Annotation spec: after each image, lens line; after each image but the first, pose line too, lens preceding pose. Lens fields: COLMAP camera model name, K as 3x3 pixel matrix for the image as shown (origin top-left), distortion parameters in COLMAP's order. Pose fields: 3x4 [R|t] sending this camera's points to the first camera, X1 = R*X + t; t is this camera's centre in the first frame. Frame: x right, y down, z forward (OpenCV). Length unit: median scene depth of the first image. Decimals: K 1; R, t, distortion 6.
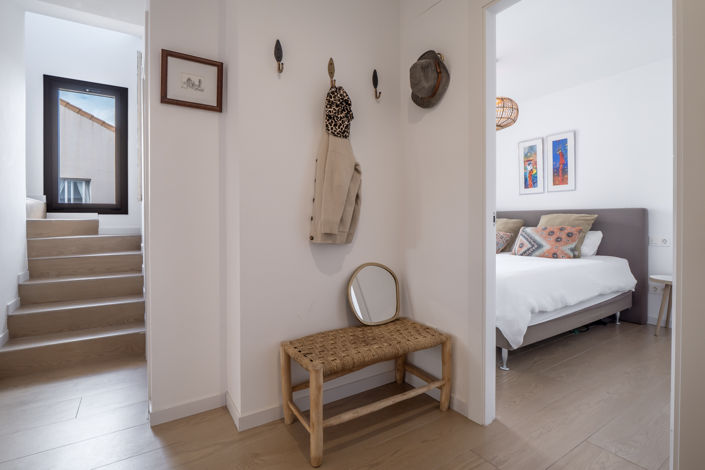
lens RADIAL K [[334.0, 0, 350.9], [0, 334.0, 220.6], [0, 0, 1]] dist [-0.003131, -0.000551]
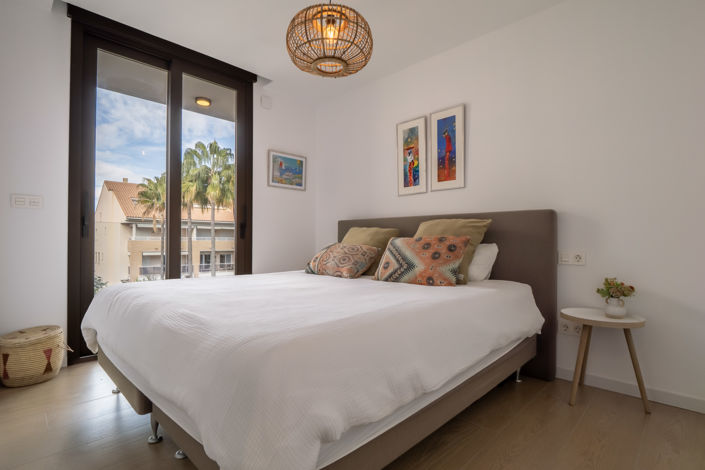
lens RADIAL K [[343.2, 0, 339.8], [0, 343.2, 236.4], [0, 0, 1]] dist [0.001401, 0.000028]
pose [[0.979351, 0.012738, 0.201766, 0.287188], [-0.009319, 0.999797, -0.017889, 0.030784], [-0.201953, 0.015639, 0.979270, 0.366465]]
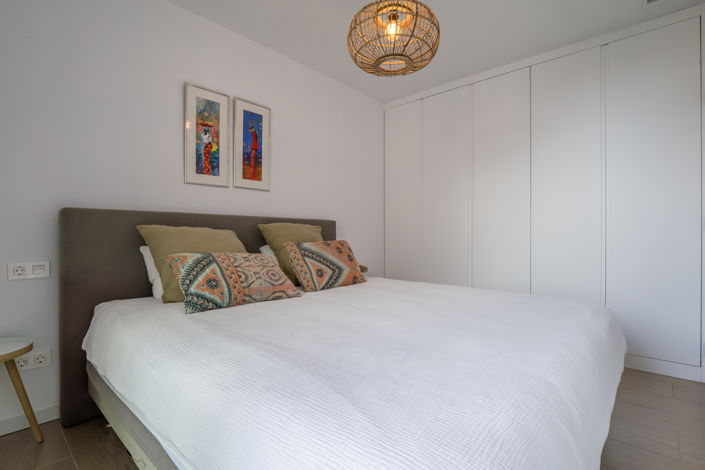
lens RADIAL K [[343.2, 0, 339.8], [0, 343.2, 236.4], [0, 0, 1]] dist [0.001401, 0.000028]
pose [[-0.243384, 0.001528, 0.969929, -0.096647], [0.002281, 0.999997, -0.001003, 0.009043], [-0.969927, 0.001969, -0.243387, 1.116089]]
